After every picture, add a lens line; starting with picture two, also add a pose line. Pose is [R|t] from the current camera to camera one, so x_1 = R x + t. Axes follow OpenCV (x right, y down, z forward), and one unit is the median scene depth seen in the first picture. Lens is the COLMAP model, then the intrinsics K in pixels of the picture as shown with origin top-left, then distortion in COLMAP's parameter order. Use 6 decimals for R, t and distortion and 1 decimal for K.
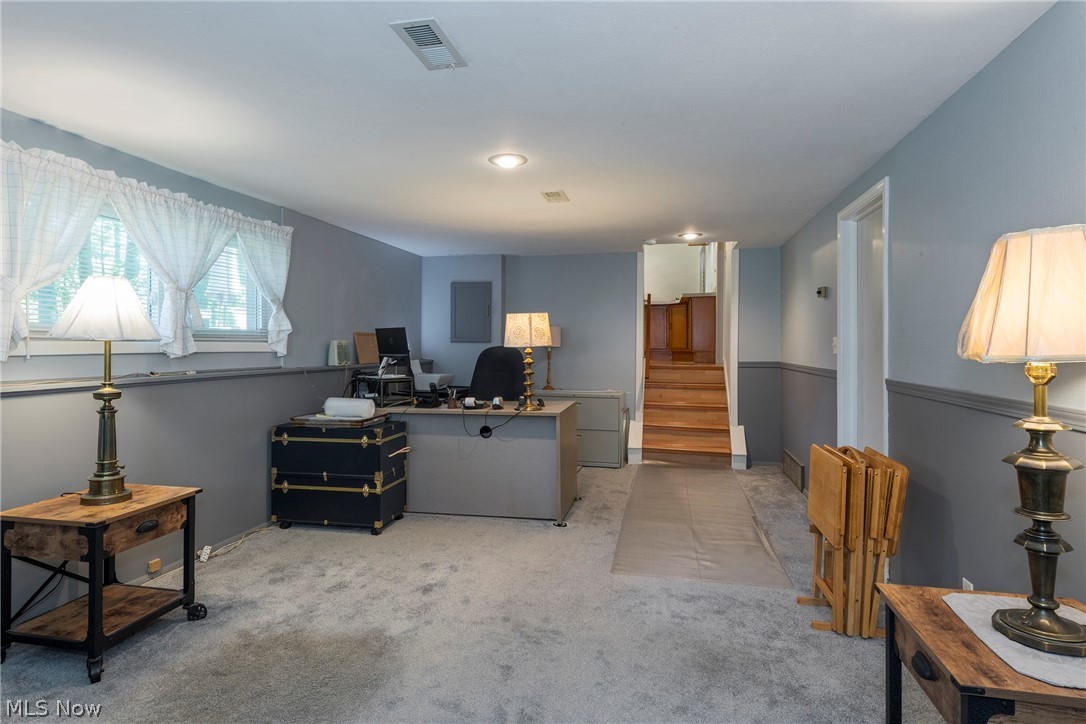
lens RADIAL K [[587.1, 0, 533.0], [0, 587.1, 359.4], [0, 0, 1]] dist [0.012054, -0.005113]
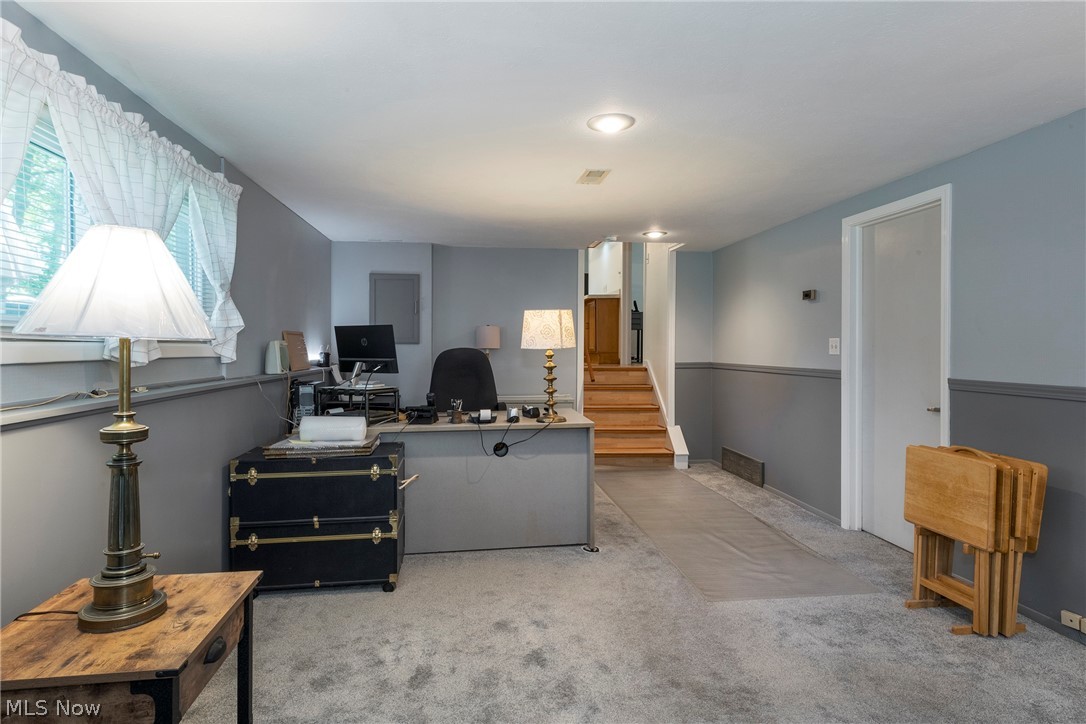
lens RADIAL K [[587.1, 0, 548.9], [0, 587.1, 365.1], [0, 0, 1]] dist [0.012054, -0.005113]
pose [[0.943743, -0.012350, 0.330448, -0.324386], [0.009741, 0.999907, 0.009550, -0.006101], [-0.330536, -0.005794, 0.943776, 0.198829]]
